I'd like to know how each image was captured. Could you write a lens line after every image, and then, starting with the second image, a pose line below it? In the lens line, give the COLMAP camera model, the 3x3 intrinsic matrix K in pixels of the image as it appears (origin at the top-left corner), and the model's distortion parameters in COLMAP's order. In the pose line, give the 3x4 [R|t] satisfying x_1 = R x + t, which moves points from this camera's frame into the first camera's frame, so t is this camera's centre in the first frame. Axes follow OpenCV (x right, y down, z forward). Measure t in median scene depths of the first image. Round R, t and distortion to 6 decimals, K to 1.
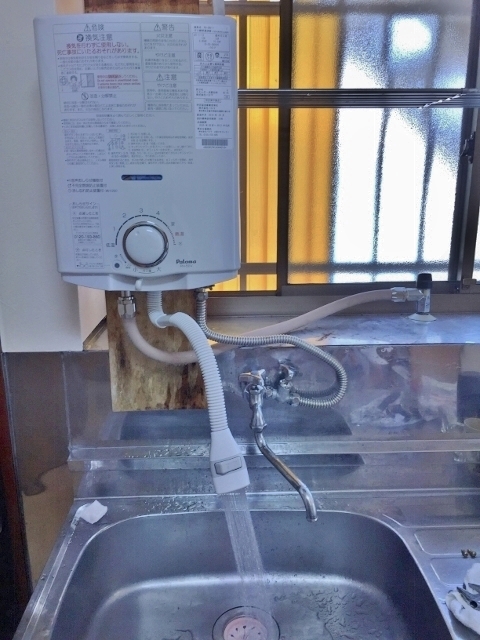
lens RADIAL K [[535.8, 0, 239.8], [0, 535.8, 317.8], [0, 0, 1]] dist [0.017299, -0.008420]
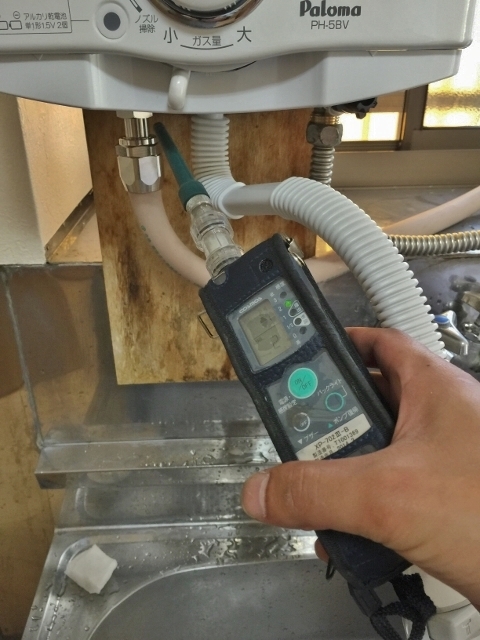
lens RADIAL K [[535.8, 0, 242.2], [0, 535.8, 321.6], [0, 0, 1]] dist [0.017299, -0.008420]
pose [[0.999944, -0.000610, 0.010565, -0.128168], [-0.001920, 0.971306, 0.237826, -0.001176], [-0.010407, -0.237832, 0.971250, 0.534874]]
